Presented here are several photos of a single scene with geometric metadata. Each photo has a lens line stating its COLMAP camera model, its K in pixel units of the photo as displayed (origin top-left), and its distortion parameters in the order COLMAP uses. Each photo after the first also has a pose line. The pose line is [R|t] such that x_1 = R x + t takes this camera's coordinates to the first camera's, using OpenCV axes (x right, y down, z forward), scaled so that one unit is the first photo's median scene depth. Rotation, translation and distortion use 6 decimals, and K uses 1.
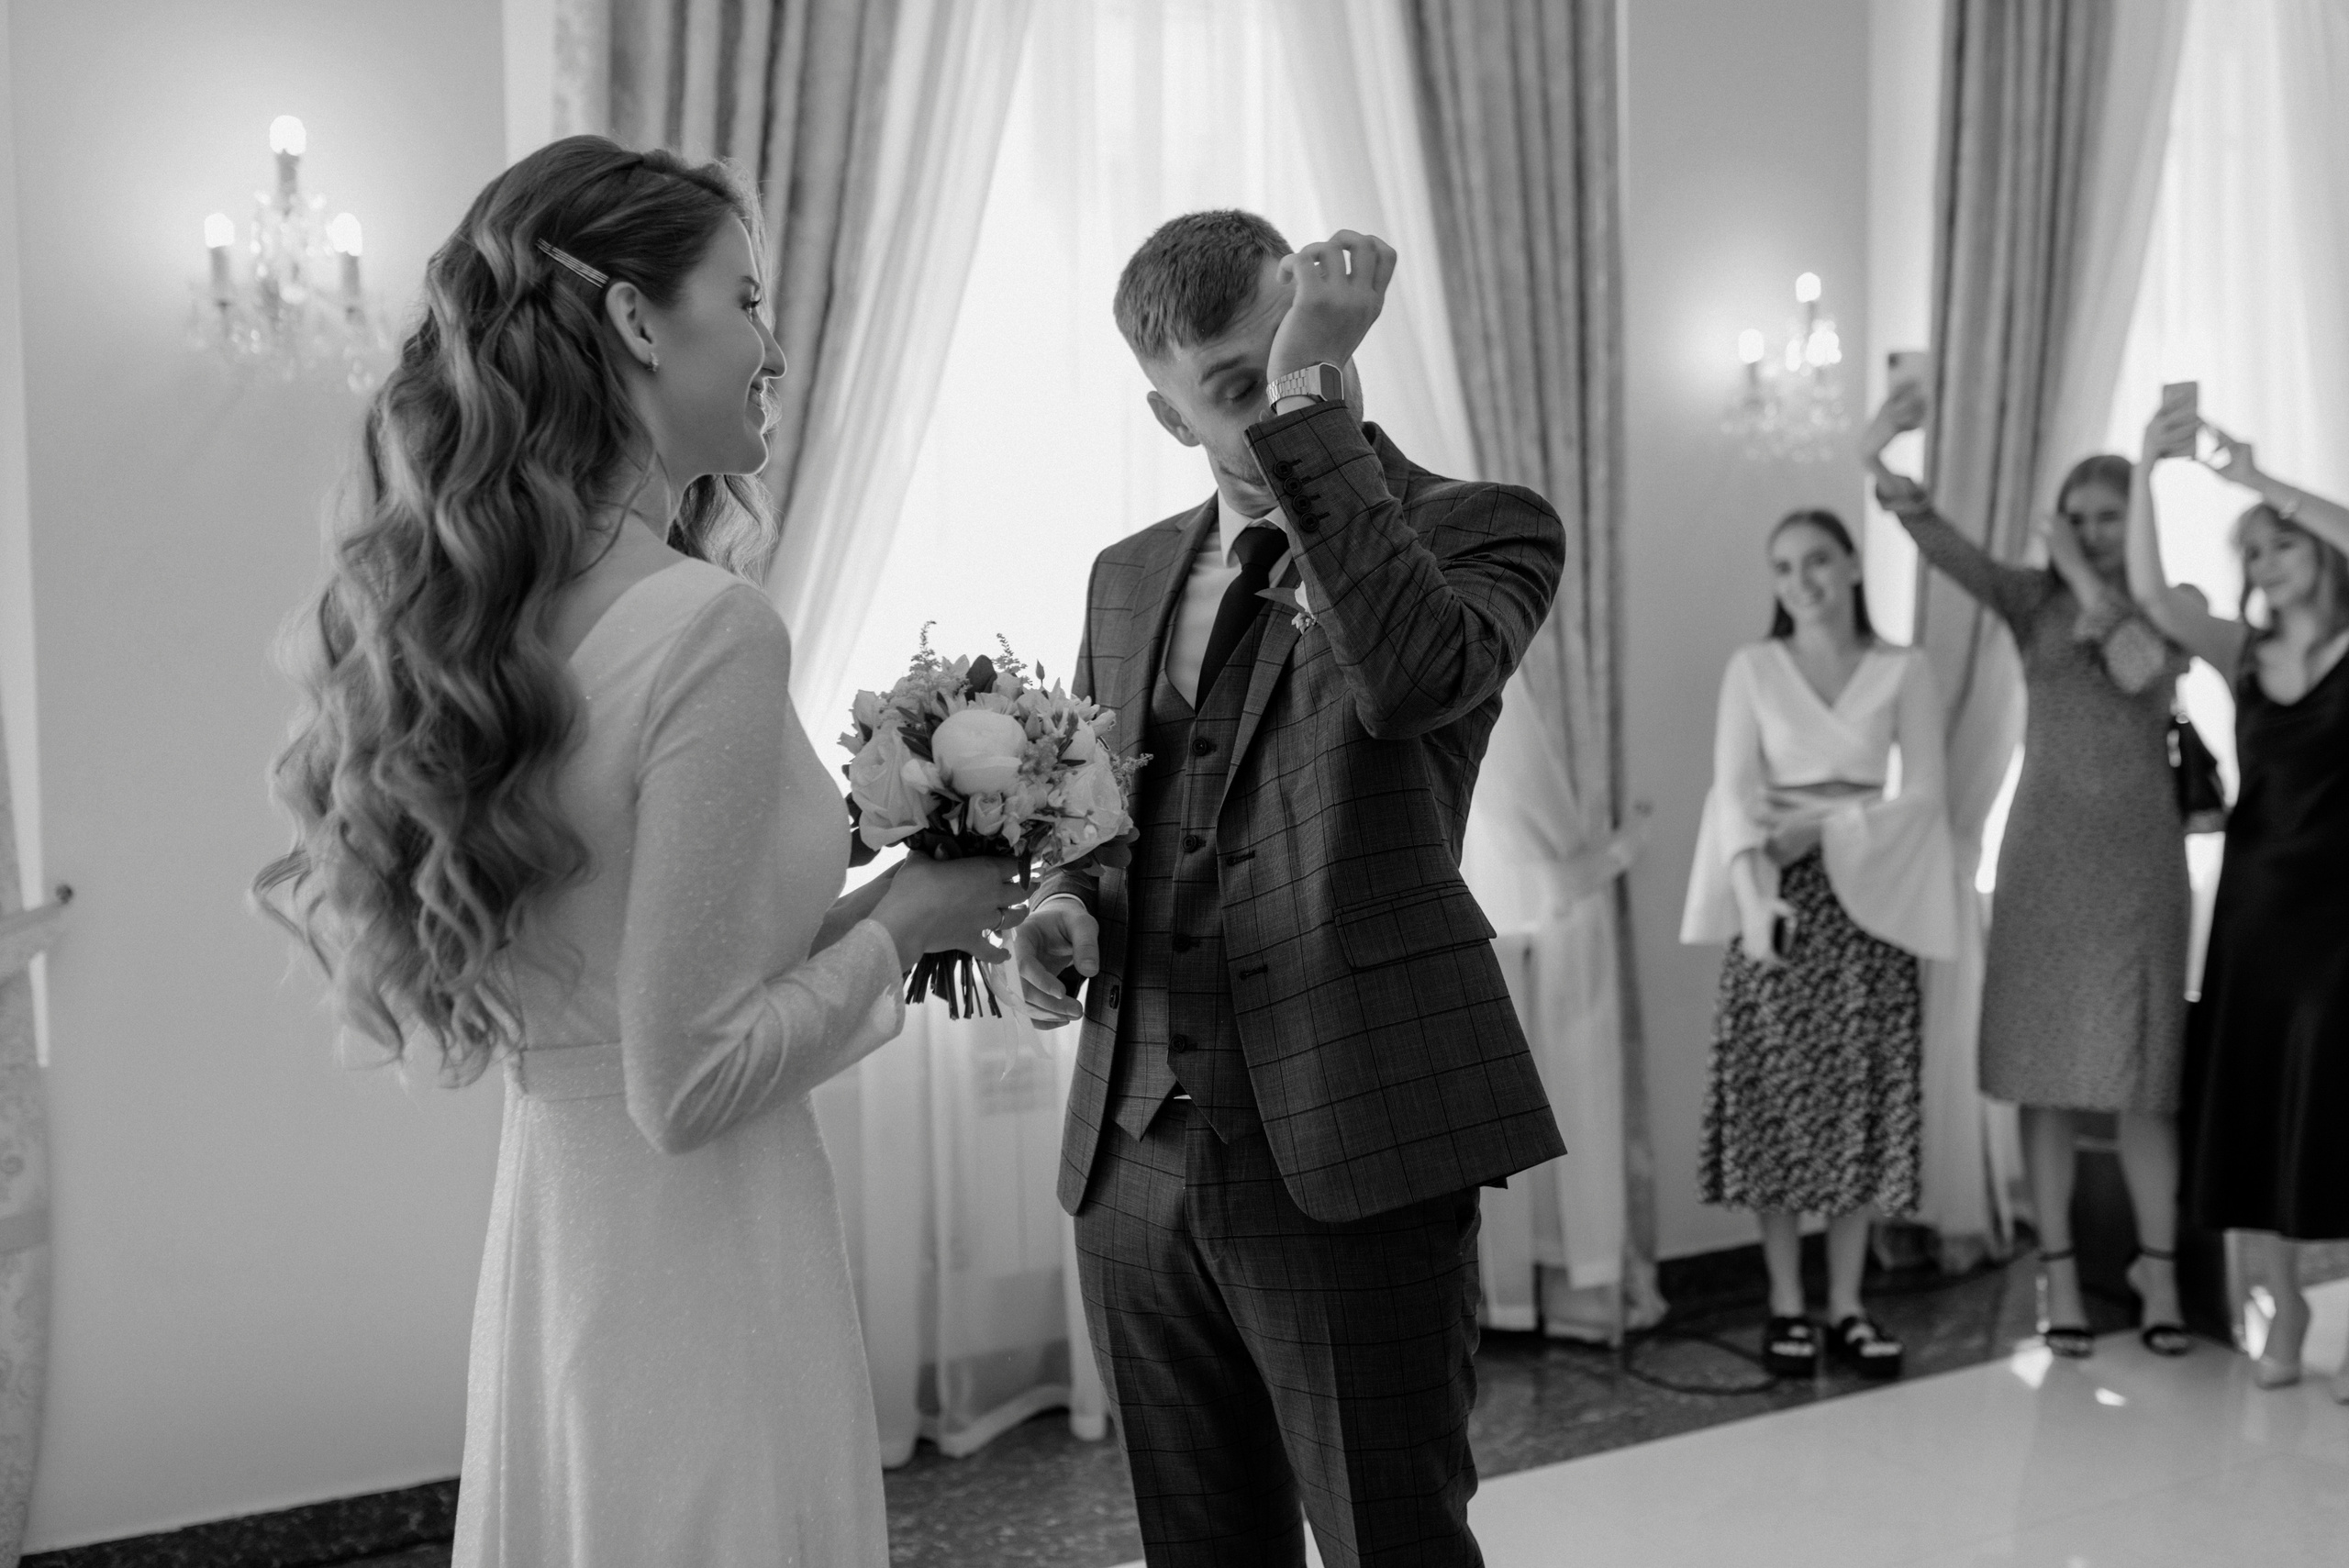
lens RADIAL K [[2335.5, 0, 1179.3], [0, 2335.5, 781.3], [0, 0, 1]] dist [-0.000565, 0.000000]
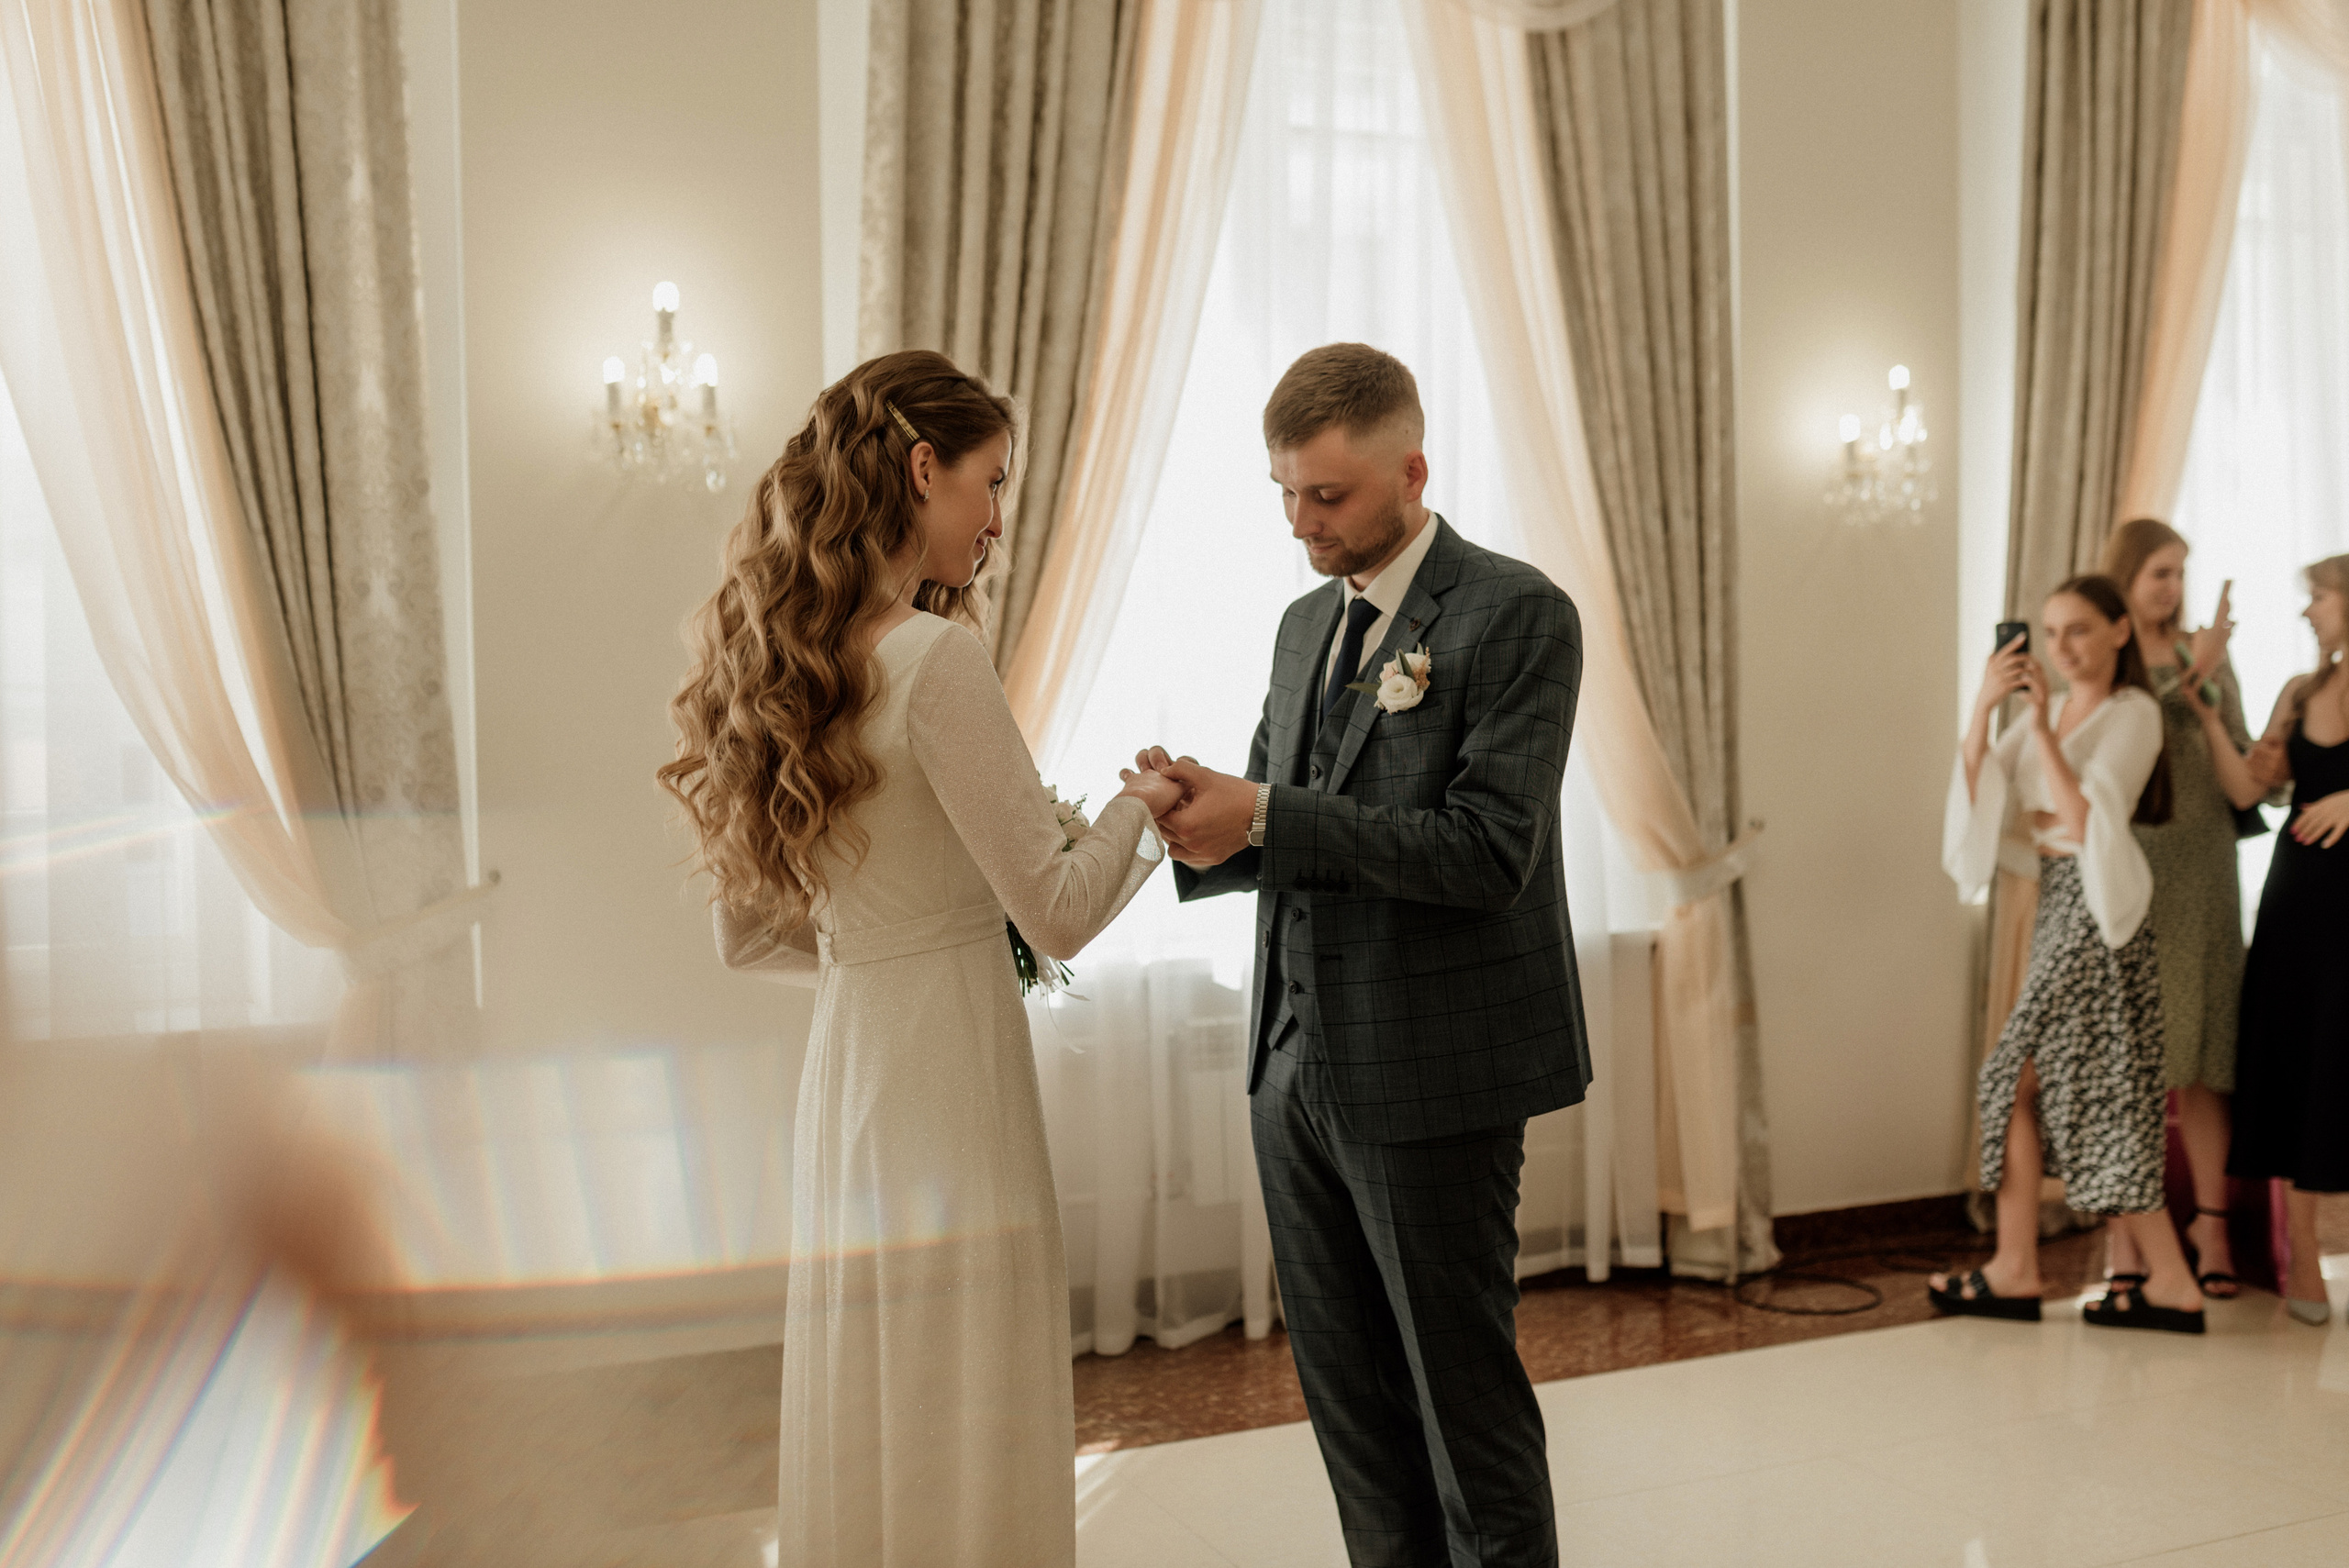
lens RADIAL K [[2335.5, 0, 1172.6], [0, 2335.5, 790.8], [0, 0, 1]] dist [-0.000565, 0.000000]
pose [[0.996135, -0.000989, -0.087828, 0.011724], [-0.000702, 0.999815, -0.019218, 0.018712], [0.087831, 0.019205, 0.995950, -0.204684]]
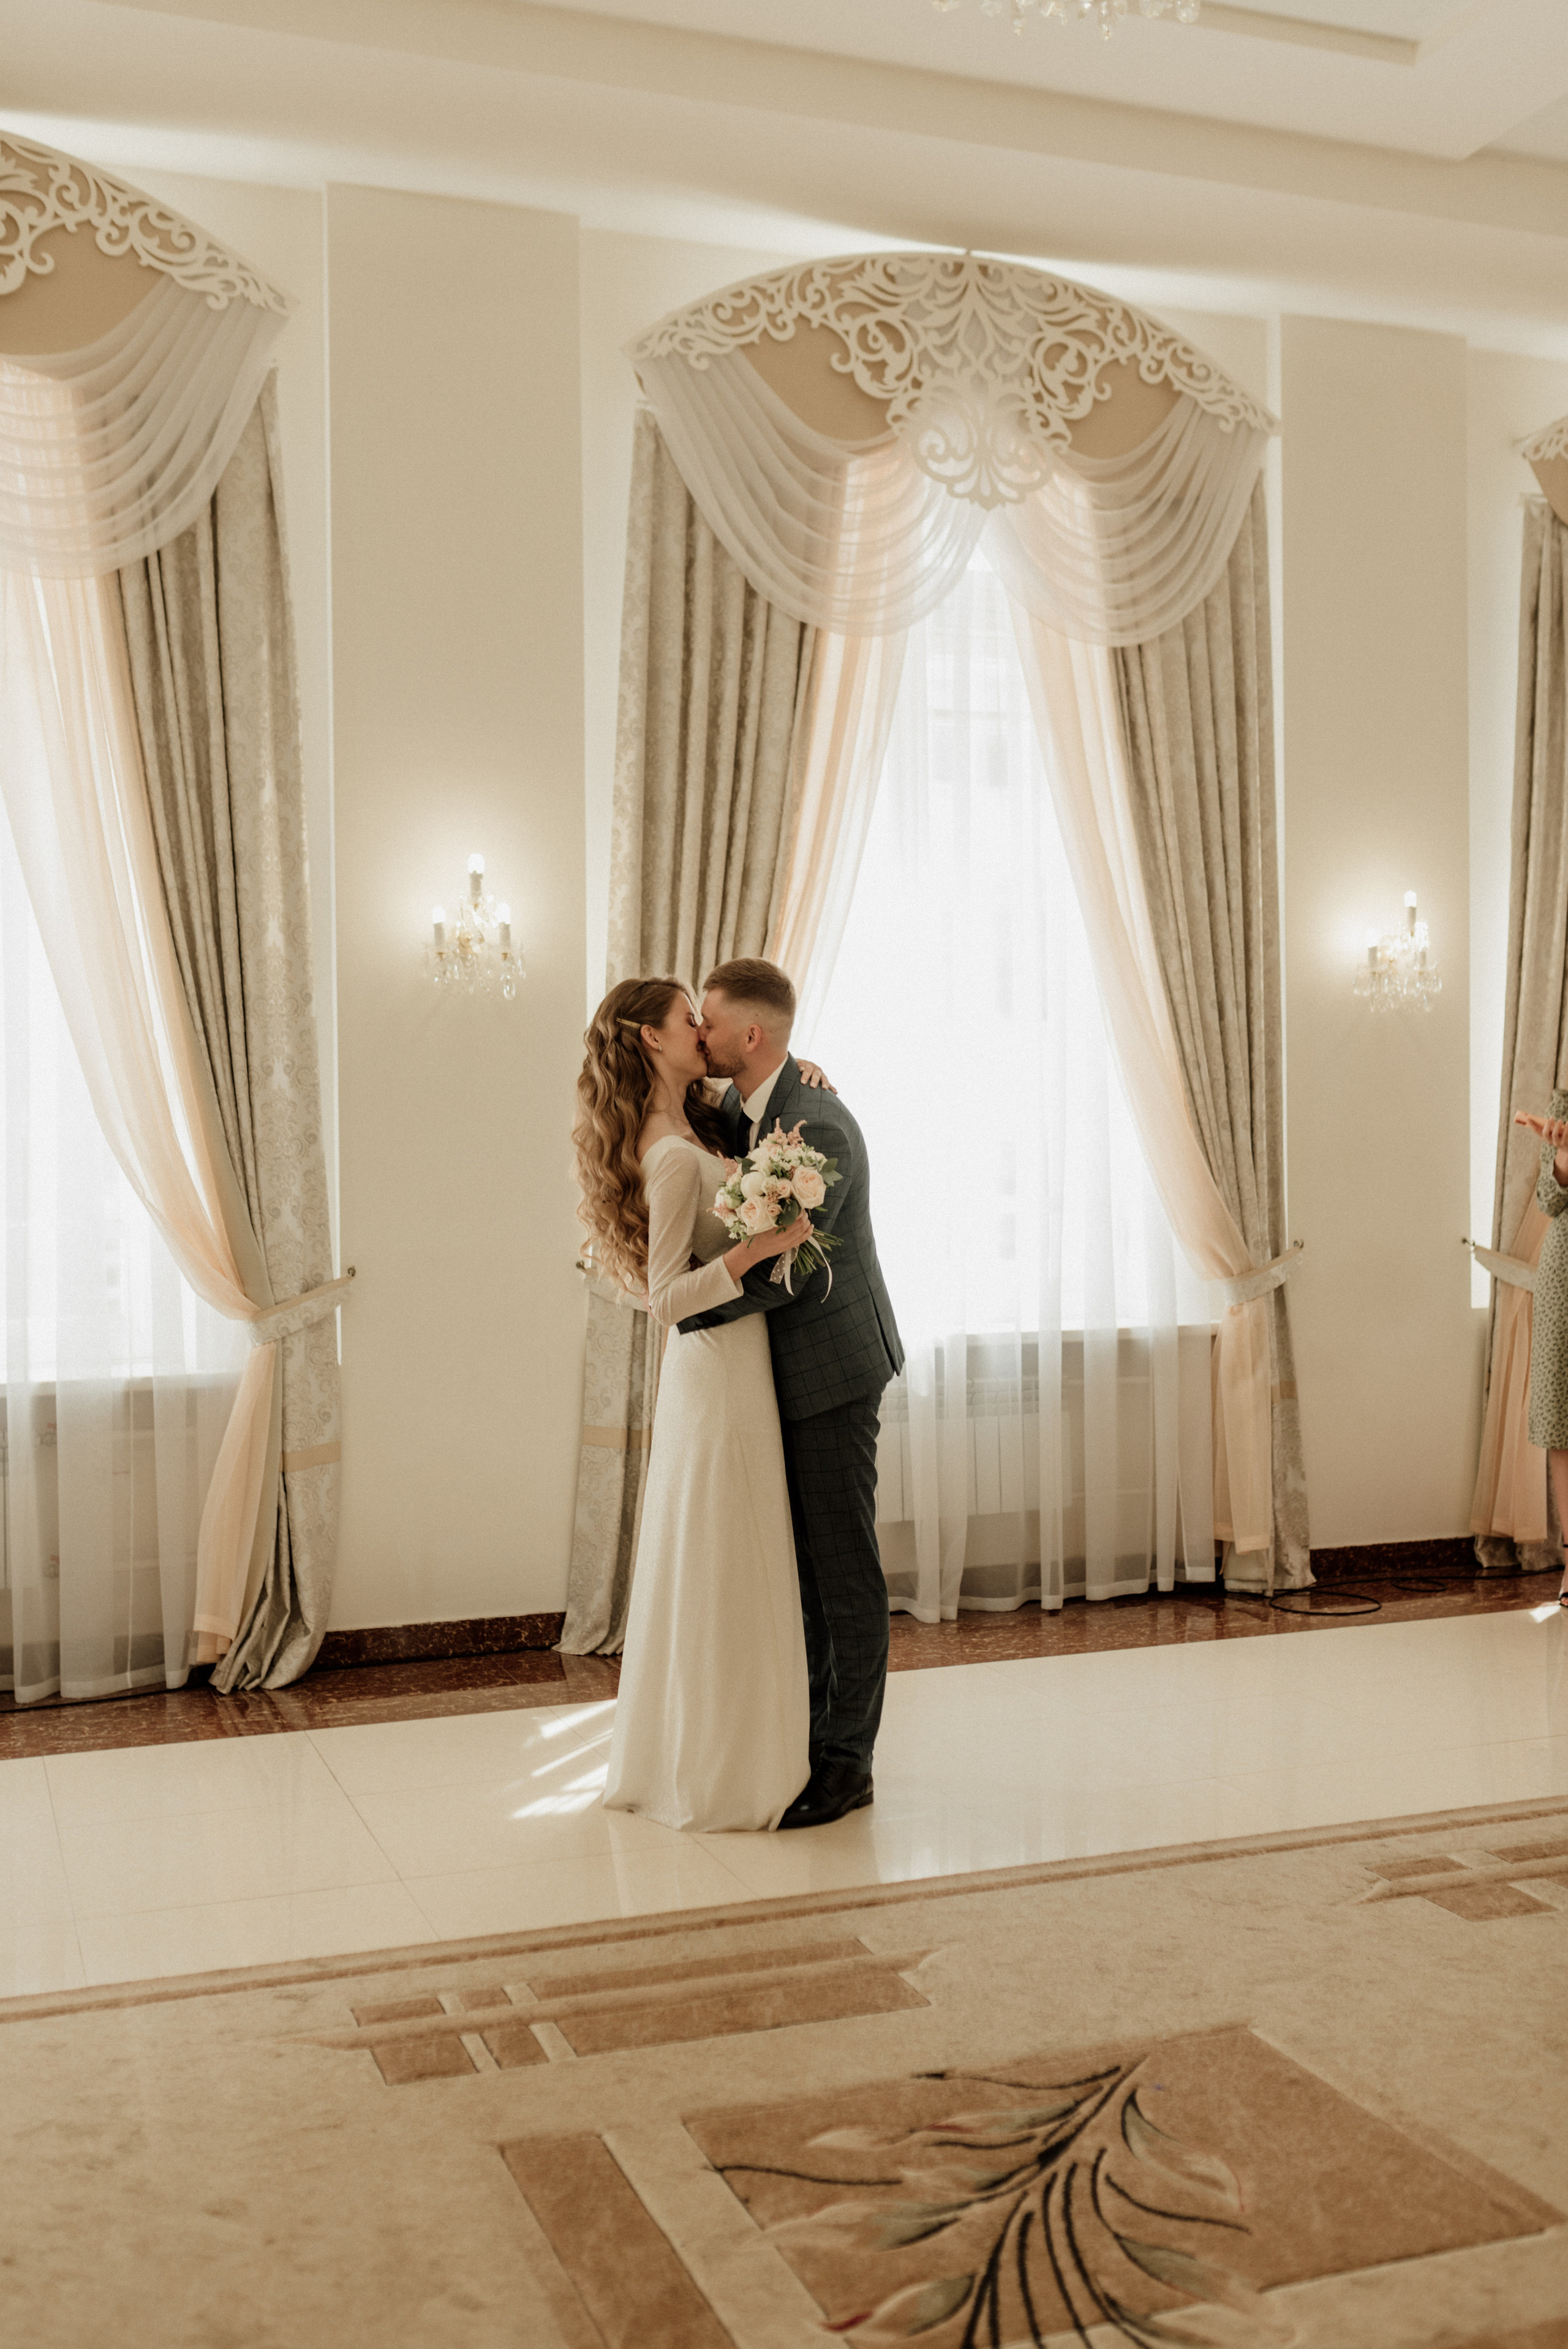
lens RADIAL K [[2335.3, 0, 777.0], [0, 2335.3, 1182.0], [0, 0, 1]] dist [-0.000565, 0.000000]
pose [[0.989206, 0.004449, -0.146467, 0.095478], [-0.009326, 0.999424, -0.032629, 0.025798], [0.146238, 0.033643, 0.988677, -0.592062]]
